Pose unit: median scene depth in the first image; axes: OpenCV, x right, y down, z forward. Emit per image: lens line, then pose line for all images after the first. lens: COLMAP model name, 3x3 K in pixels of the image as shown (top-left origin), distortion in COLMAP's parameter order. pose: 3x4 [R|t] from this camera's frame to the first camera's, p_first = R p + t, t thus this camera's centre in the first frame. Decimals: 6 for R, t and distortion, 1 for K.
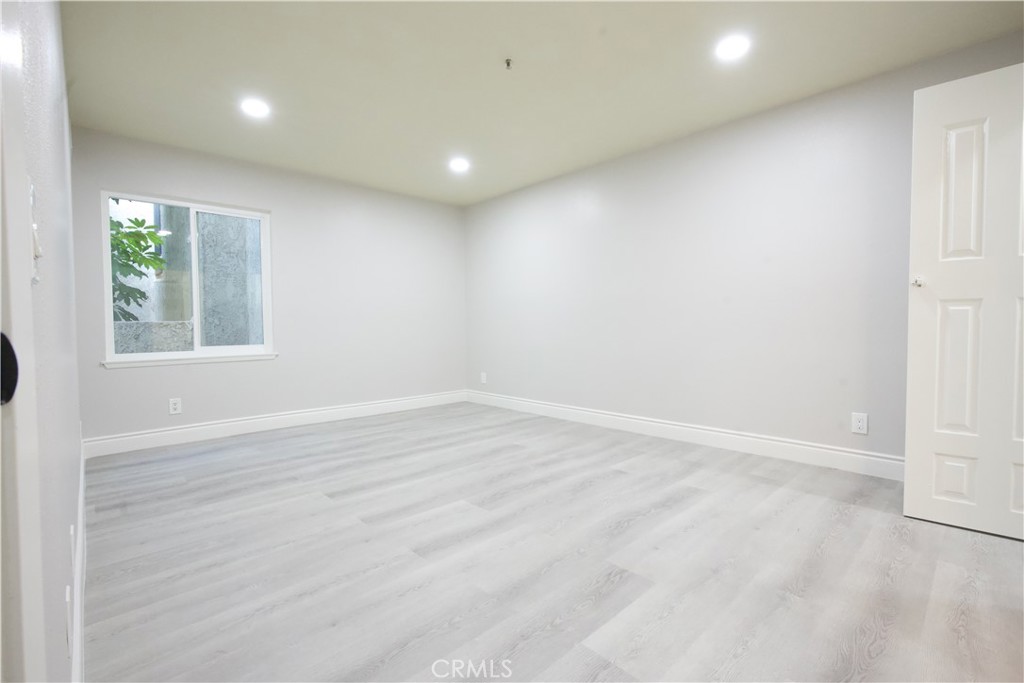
lens RADIAL K [[455.9, 0, 507.8], [0, 455.9, 339.5], [0, 0, 1]] dist [-0.014870, 0.006272]
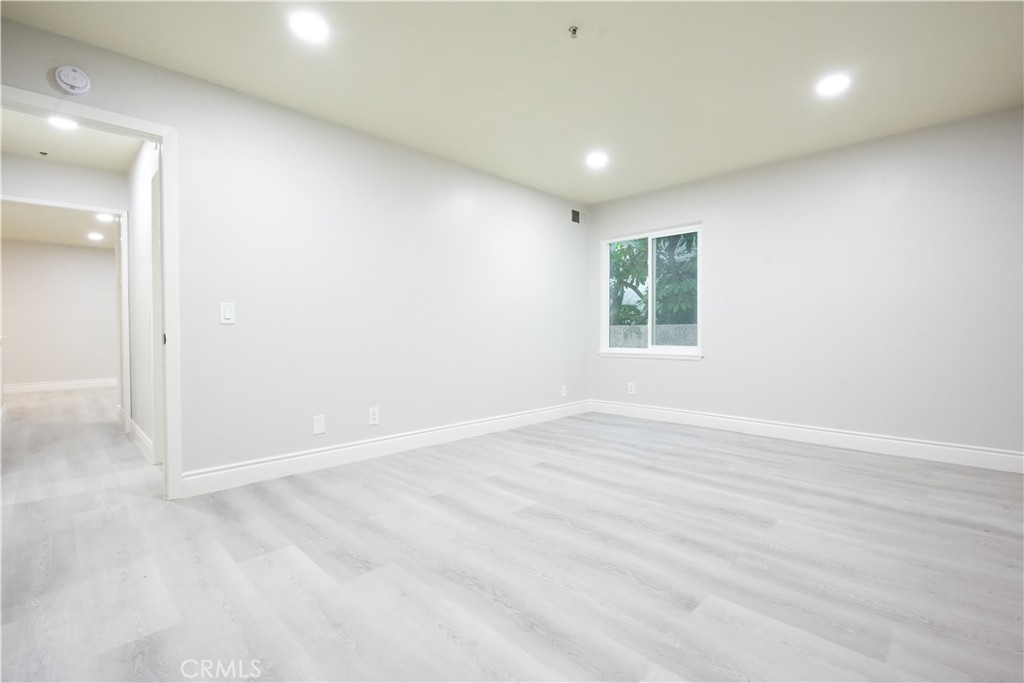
lens RADIAL K [[455.9, 0, 507.8], [0, 455.9, 339.5], [0, 0, 1]] dist [-0.014870, 0.006272]
pose [[0.033741, 0.028208, -0.999032, 0.813831], [-0.026125, 0.999285, 0.027333, -0.034935], [0.999089, 0.025178, 0.034454, 0.798650]]
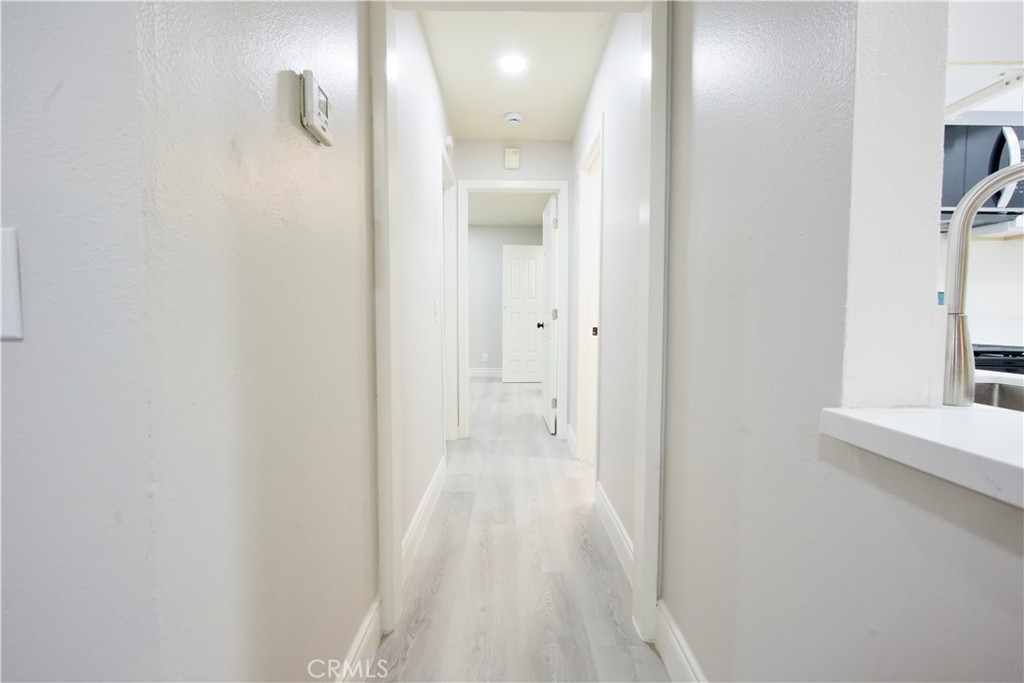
lens RADIAL K [[455.9, 0, 507.8], [0, 455.9, 339.5], [0, 0, 1]] dist [-0.014870, 0.006272]
pose [[0.679910, -0.028884, 0.732727, -0.642562], [0.014950, 0.999562, 0.025530, 0.009152], [-0.733143, -0.006404, 0.680044, -0.533580]]
